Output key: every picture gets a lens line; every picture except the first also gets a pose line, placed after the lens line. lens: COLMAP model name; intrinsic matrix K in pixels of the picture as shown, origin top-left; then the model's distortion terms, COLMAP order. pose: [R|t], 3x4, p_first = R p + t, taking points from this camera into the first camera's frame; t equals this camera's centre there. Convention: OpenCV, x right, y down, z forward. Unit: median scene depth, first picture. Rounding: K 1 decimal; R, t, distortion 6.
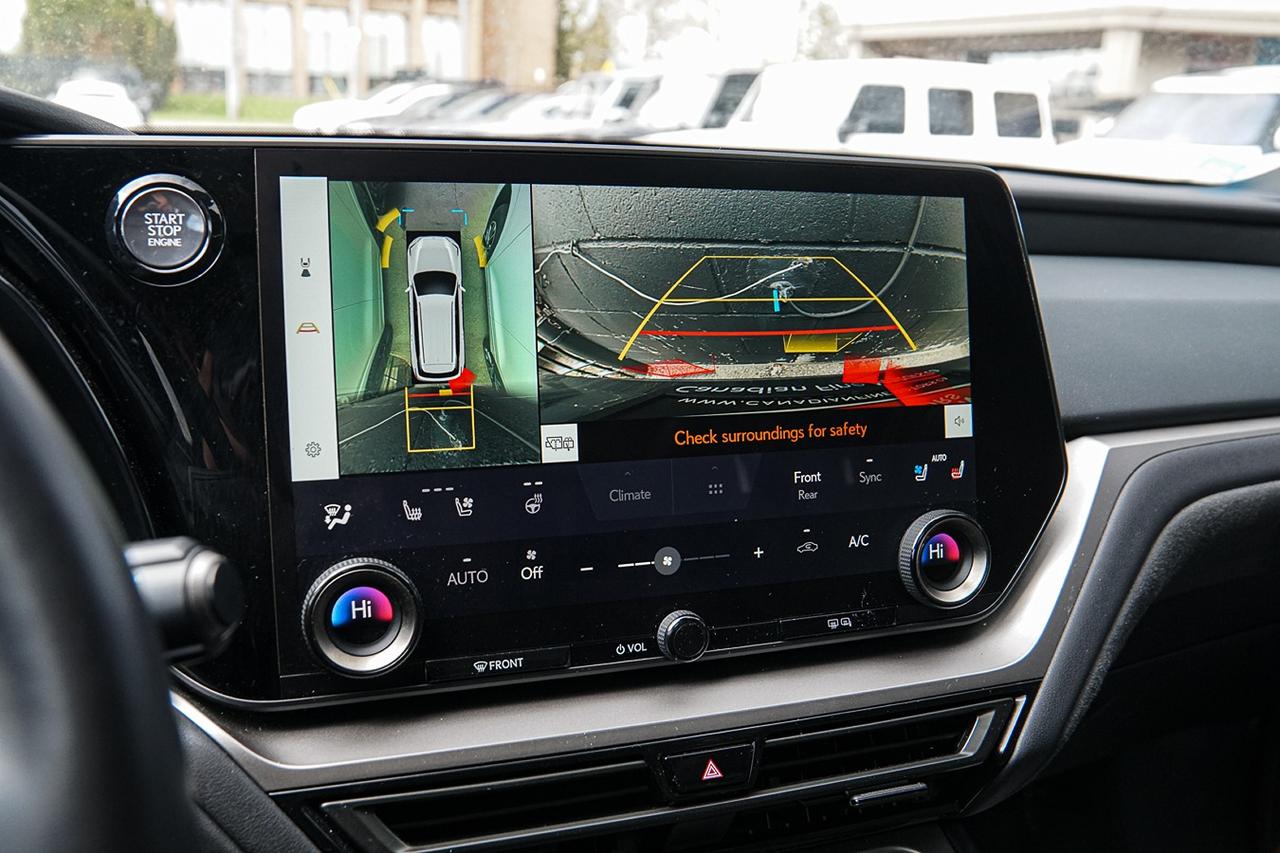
lens RADIAL K [[1060.6, 0, 618.5], [0, 1060.6, 454.7], [0, 0, 1]] dist [-0.097845, 0.017169]
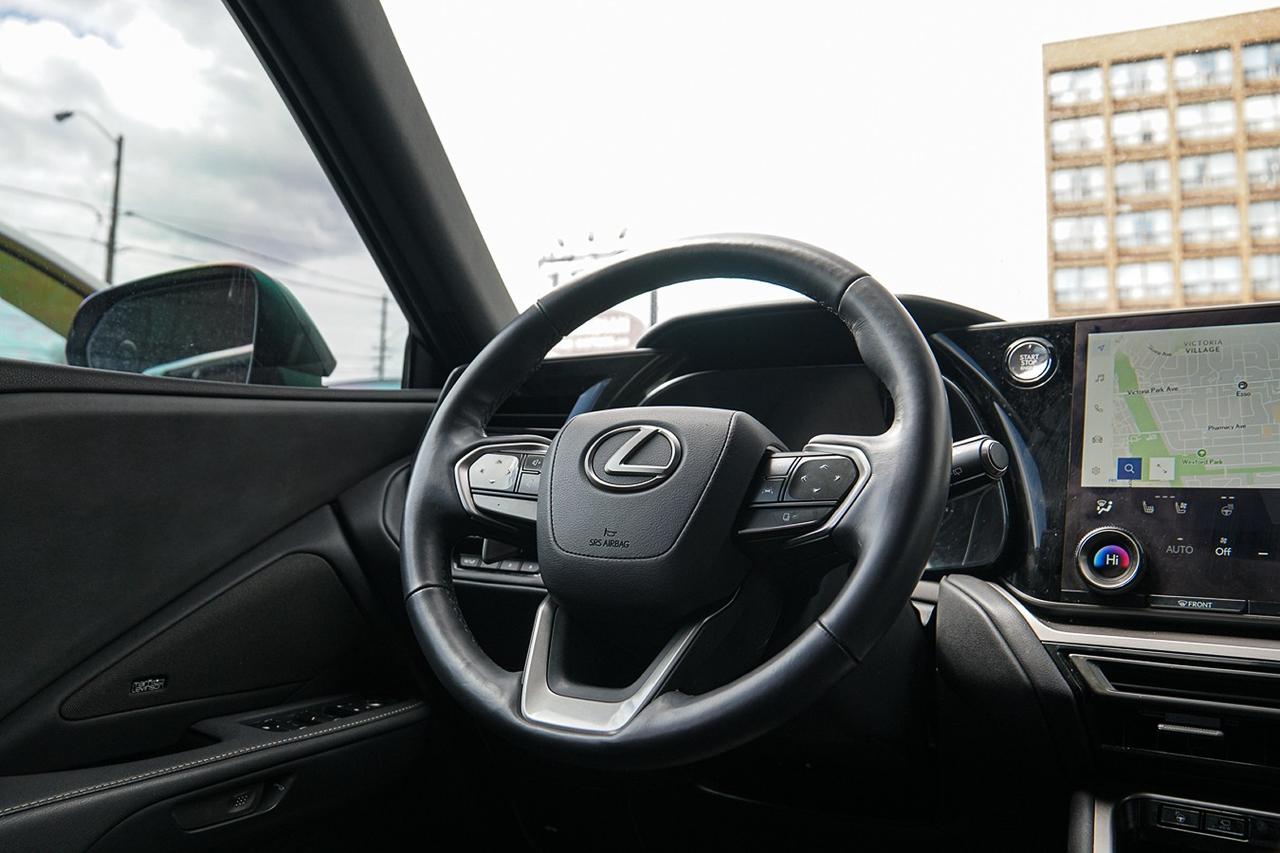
lens RADIAL K [[1066.6, 0, 639.8], [0, 1066.6, 431.7], [0, 0, 1]] dist [-0.080560, 0.017716]
pose [[0.601008, -0.077285, -0.795498, 0.662875], [-0.228156, 0.937308, -0.263437, 0.565509], [0.765986, 0.339825, 0.545696, -0.602945]]
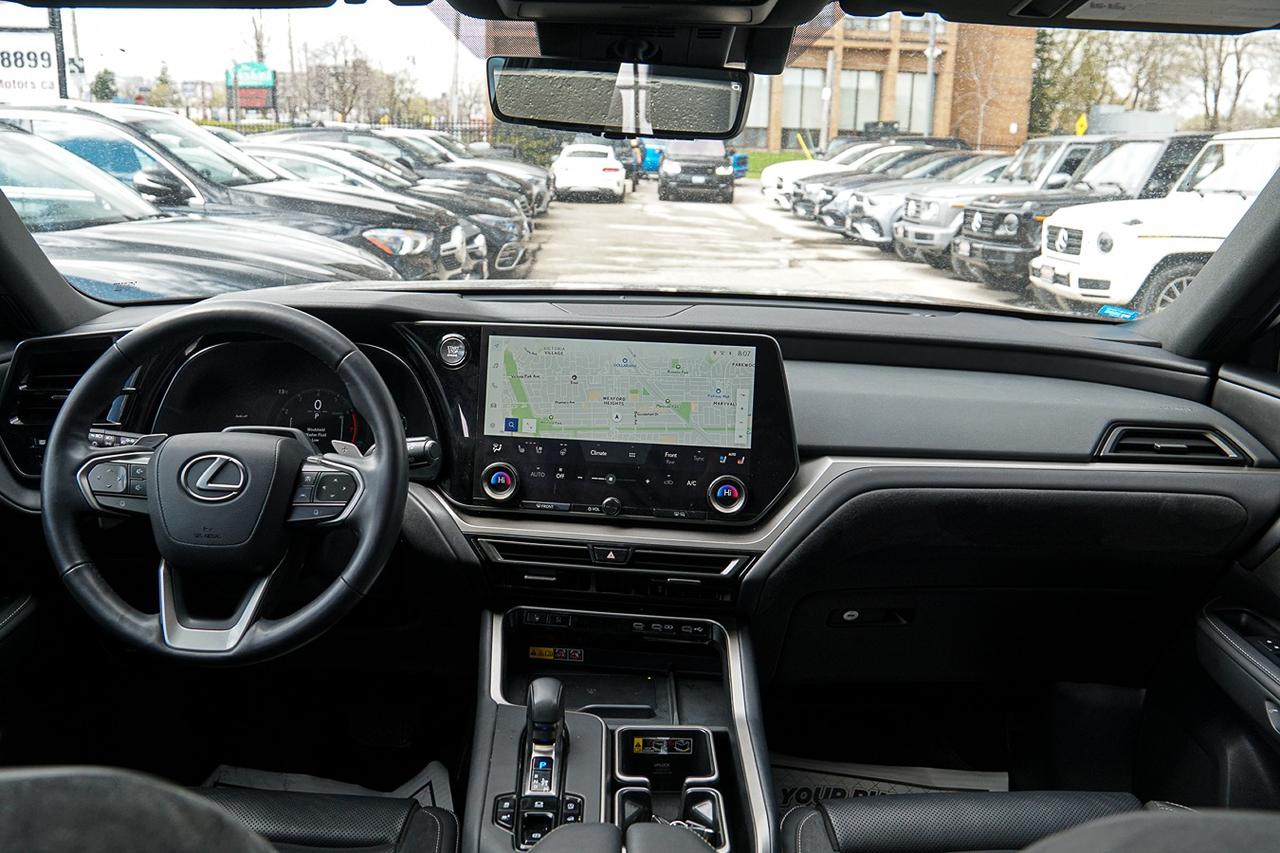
lens RADIAL K [[1060.6, 0, 632.7], [0, 1060.6, 442.5], [0, 0, 1]] dist [-0.097845, 0.017169]
pose [[0.914306, 0.089206, -0.395077, 1.236261], [-0.110806, 0.993322, -0.032146, 0.093145], [0.389572, 0.073168, 0.918085, -1.576411]]
